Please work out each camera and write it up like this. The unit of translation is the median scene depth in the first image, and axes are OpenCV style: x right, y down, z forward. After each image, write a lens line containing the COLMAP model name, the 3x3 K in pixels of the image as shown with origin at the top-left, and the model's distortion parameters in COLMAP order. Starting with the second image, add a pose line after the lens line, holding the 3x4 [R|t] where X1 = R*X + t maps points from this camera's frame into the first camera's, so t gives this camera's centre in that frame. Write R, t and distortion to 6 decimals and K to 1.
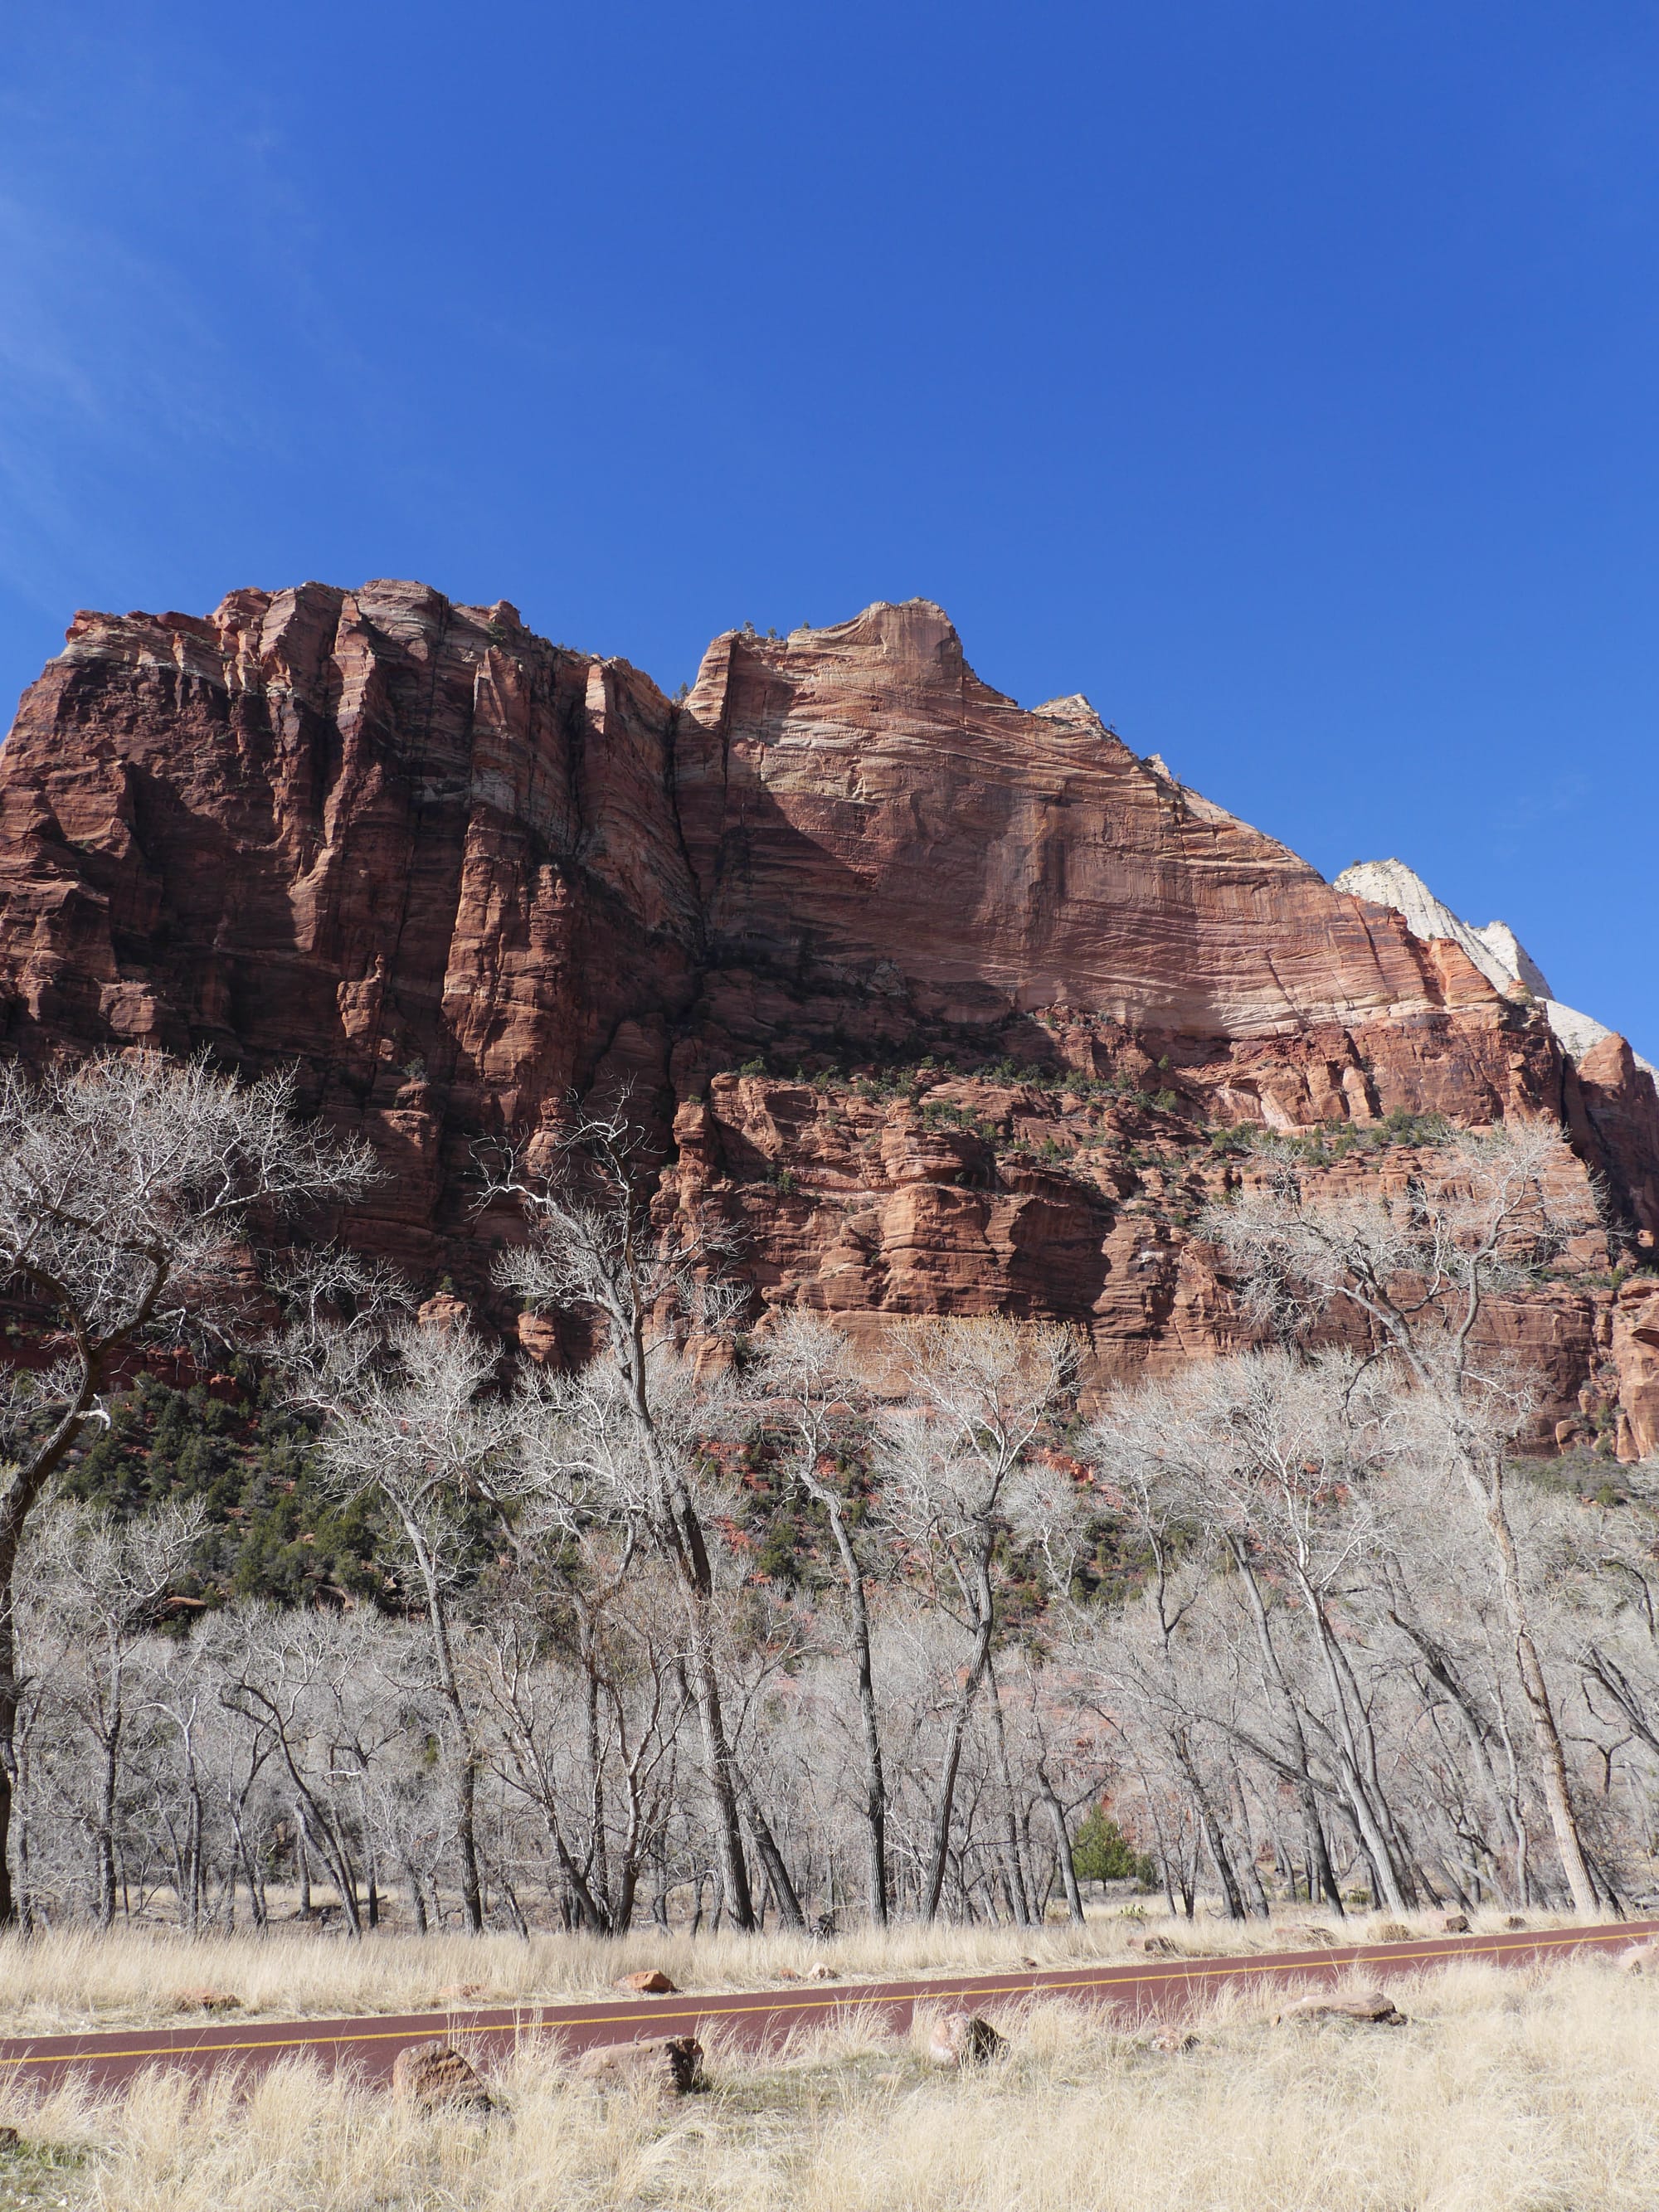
lens RADIAL K [[1875.5, 0, 830.2], [0, 1875.5, 1101.6], [0, 0, 1]] dist [-0.031785, 0.011352]
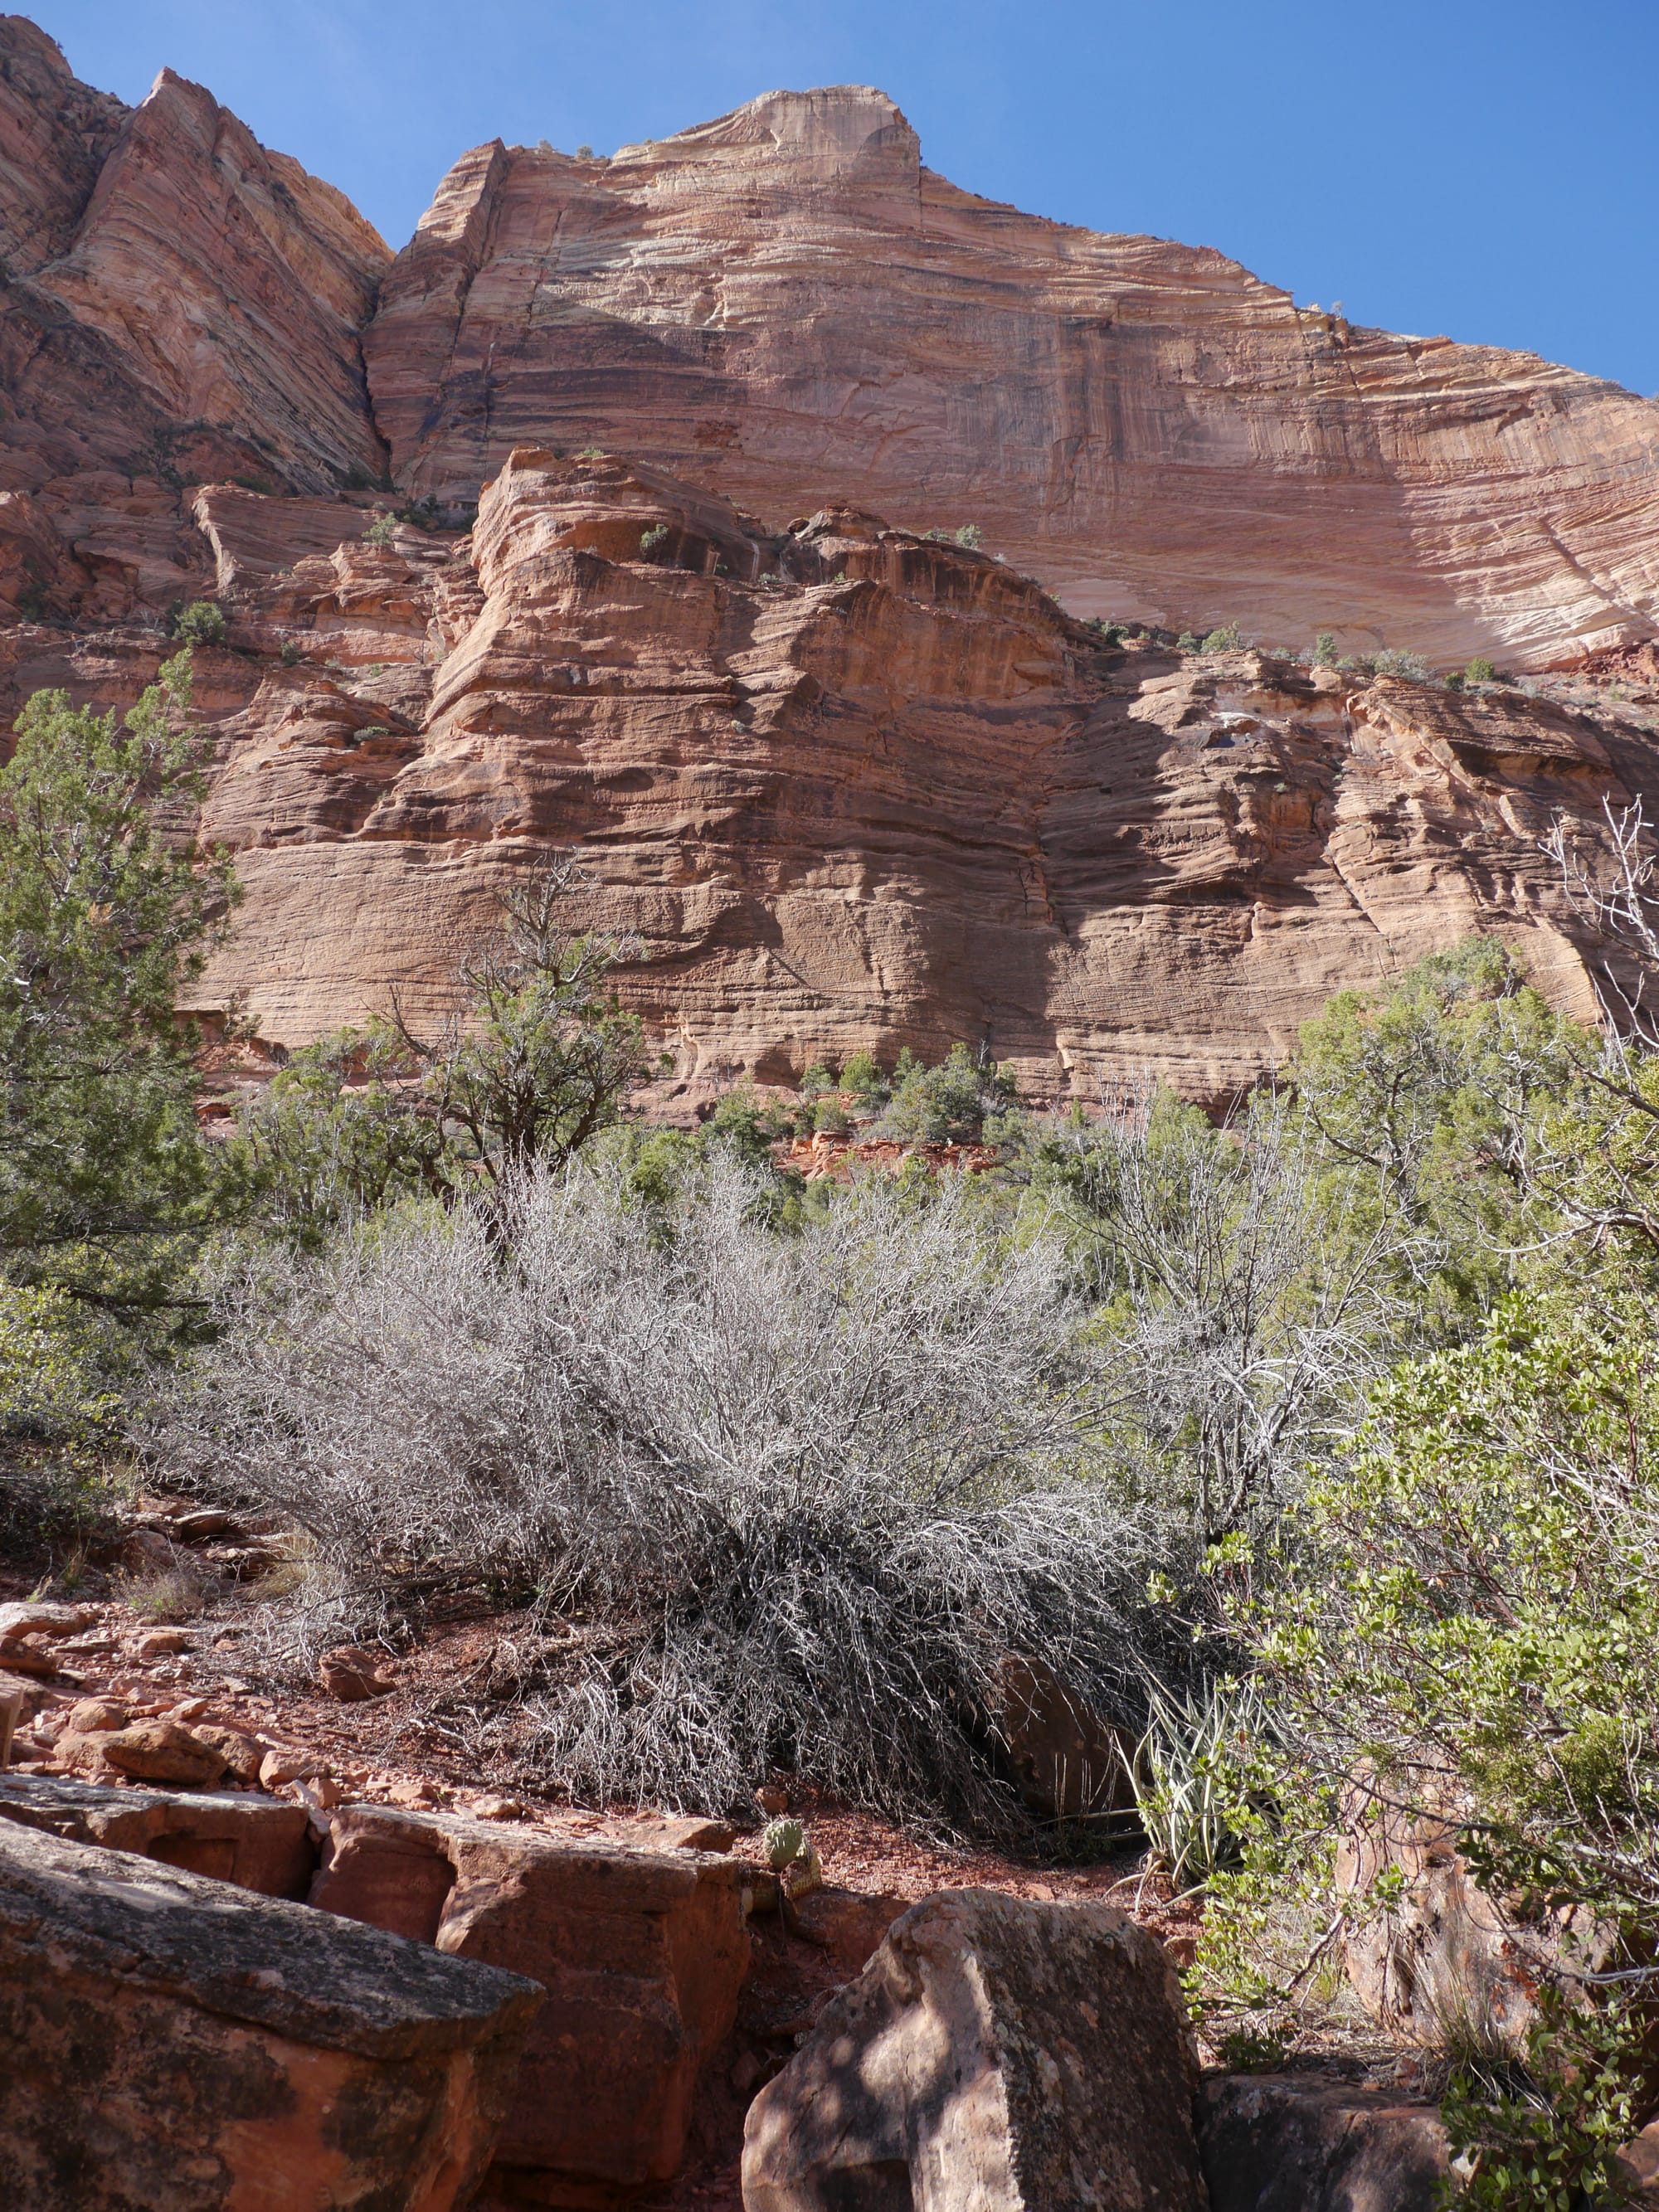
lens RADIAL K [[1875.5, 0, 826.3], [0, 1875.5, 1110.3], [0, 0, 1]] dist [-0.031785, 0.011352]
pose [[0.982018, -0.100343, -0.159914, 0.107823], [0.071555, 0.981682, -0.176578, 0.154716], [0.174704, 0.161960, 0.971209, 0.505959]]
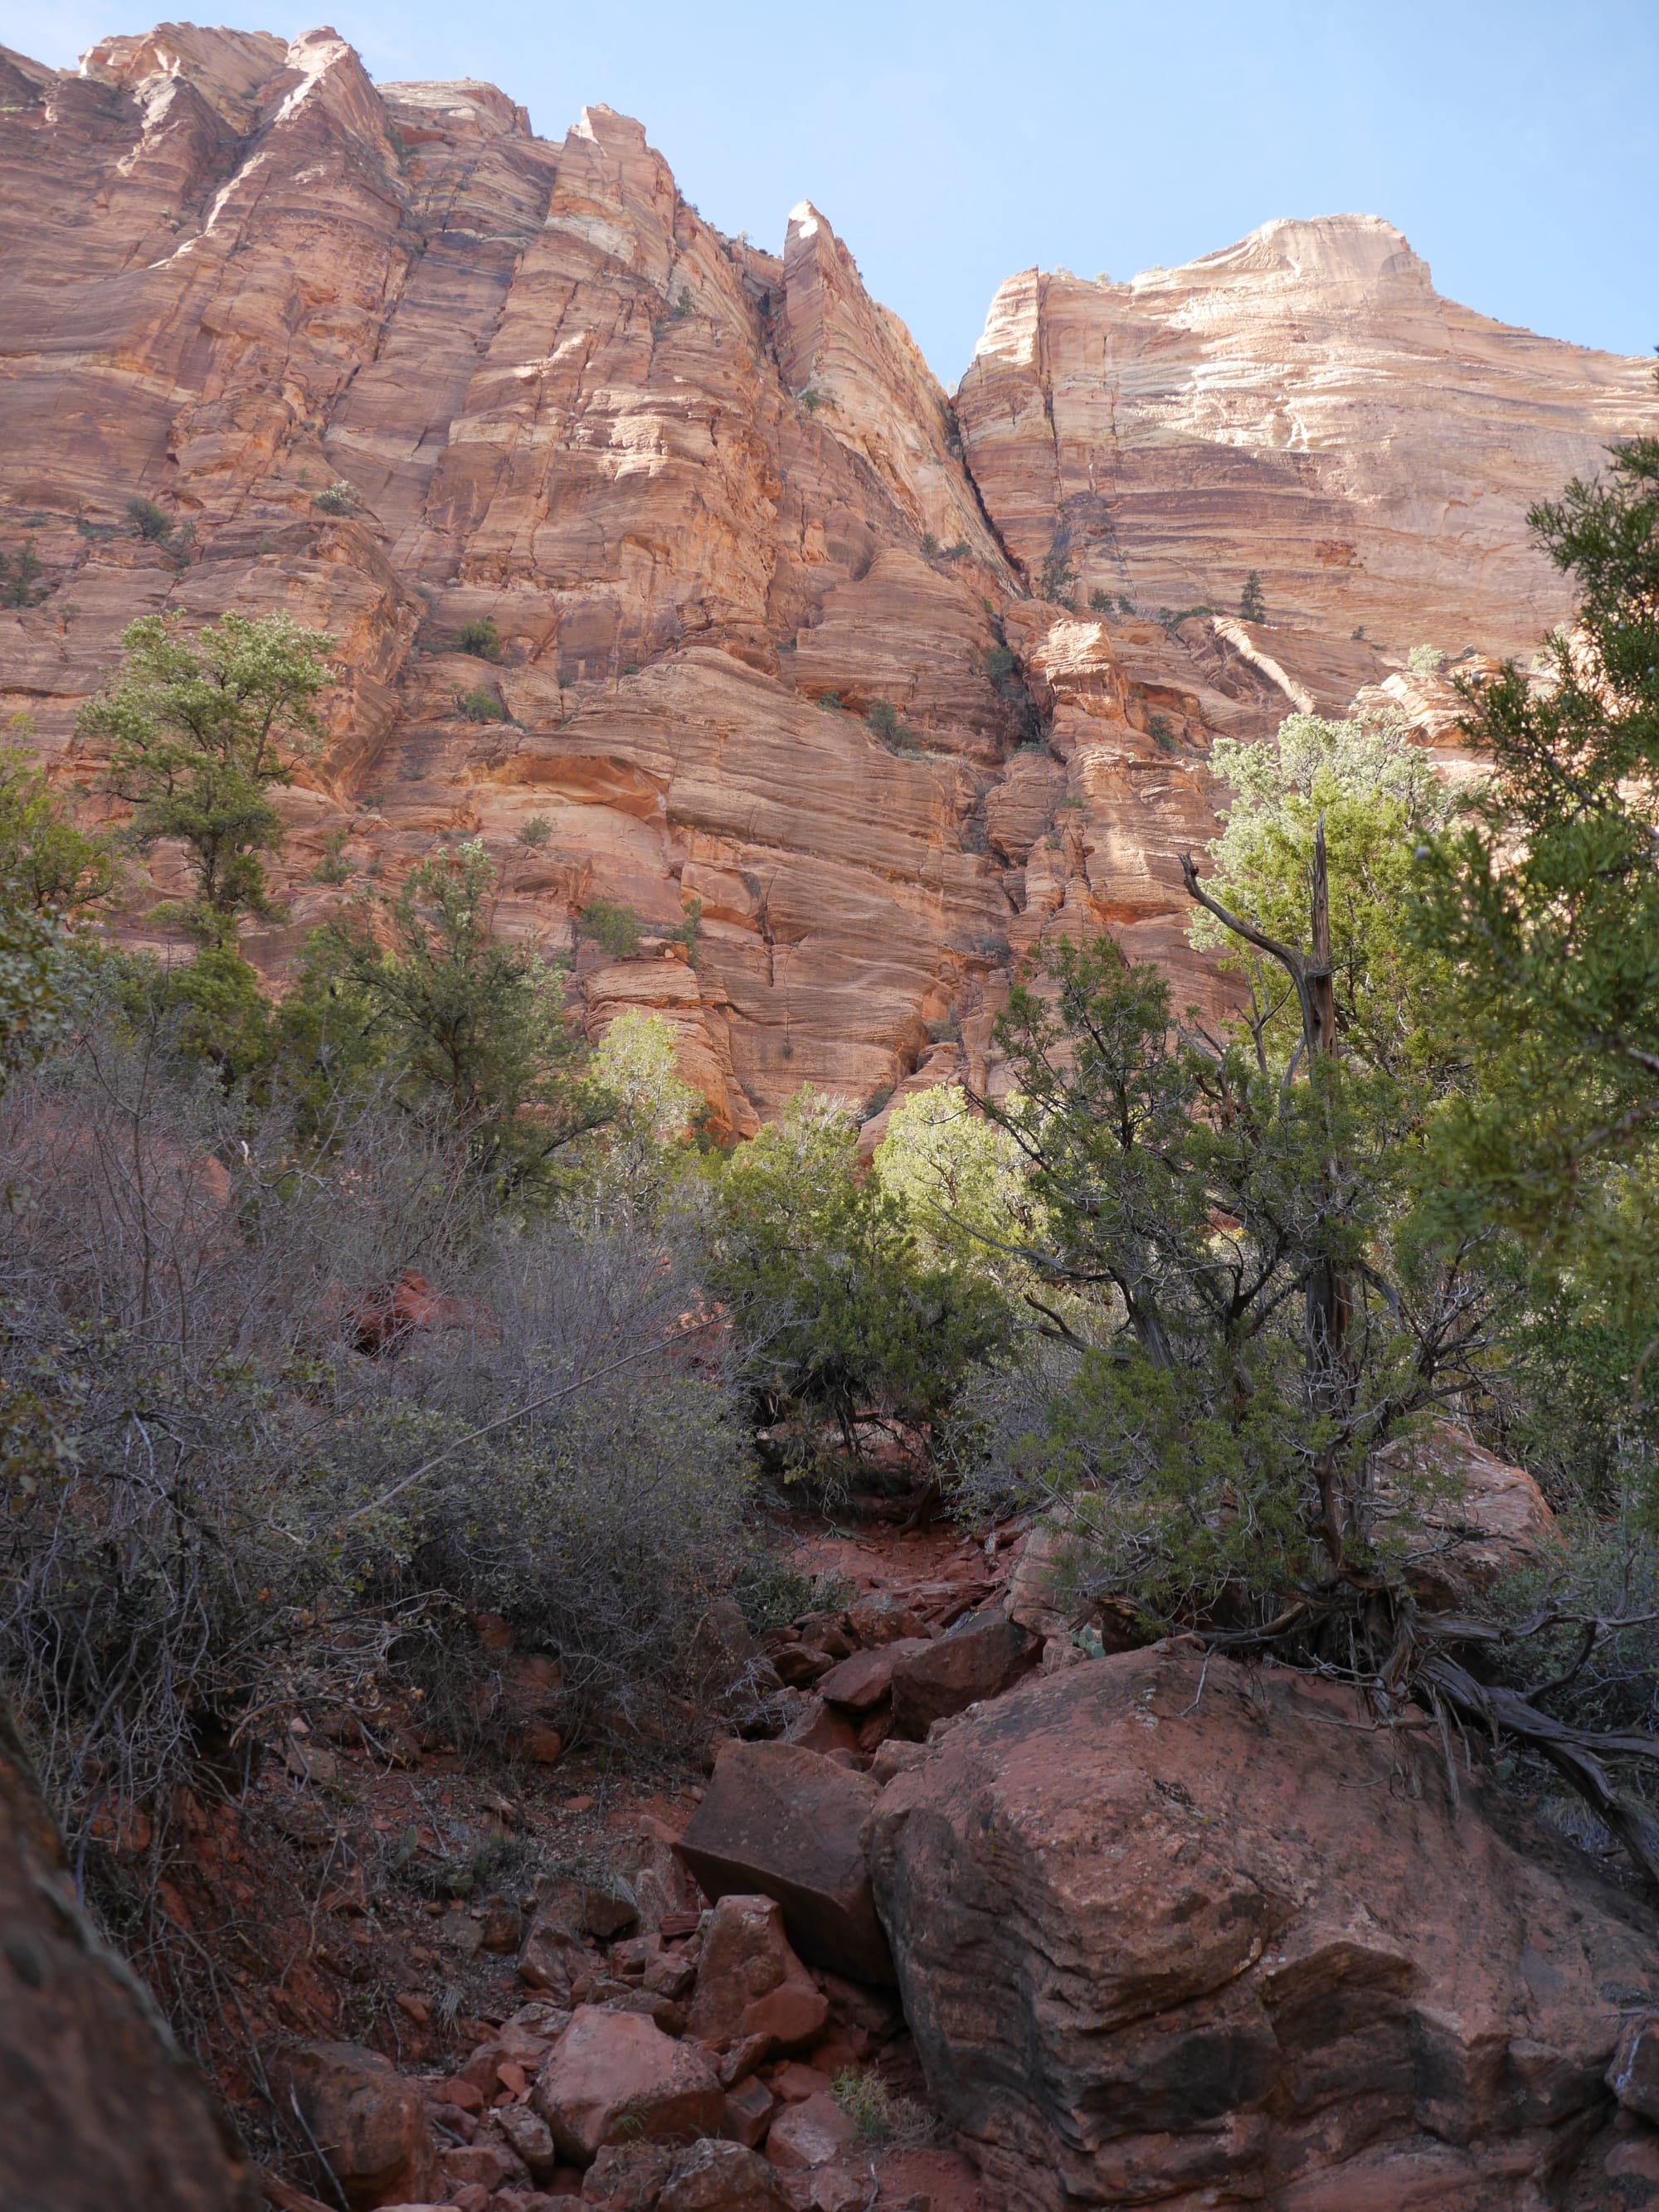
lens RADIAL K [[1875.5, 0, 831.9], [0, 1875.5, 1106.2], [0, 0, 1]] dist [-0.031785, 0.011352]
pose [[0.980949, -0.115026, -0.156548, -0.054340], [0.077823, 0.971050, -0.225842, 0.136634], [0.177994, 0.209357, 0.961503, 0.476298]]
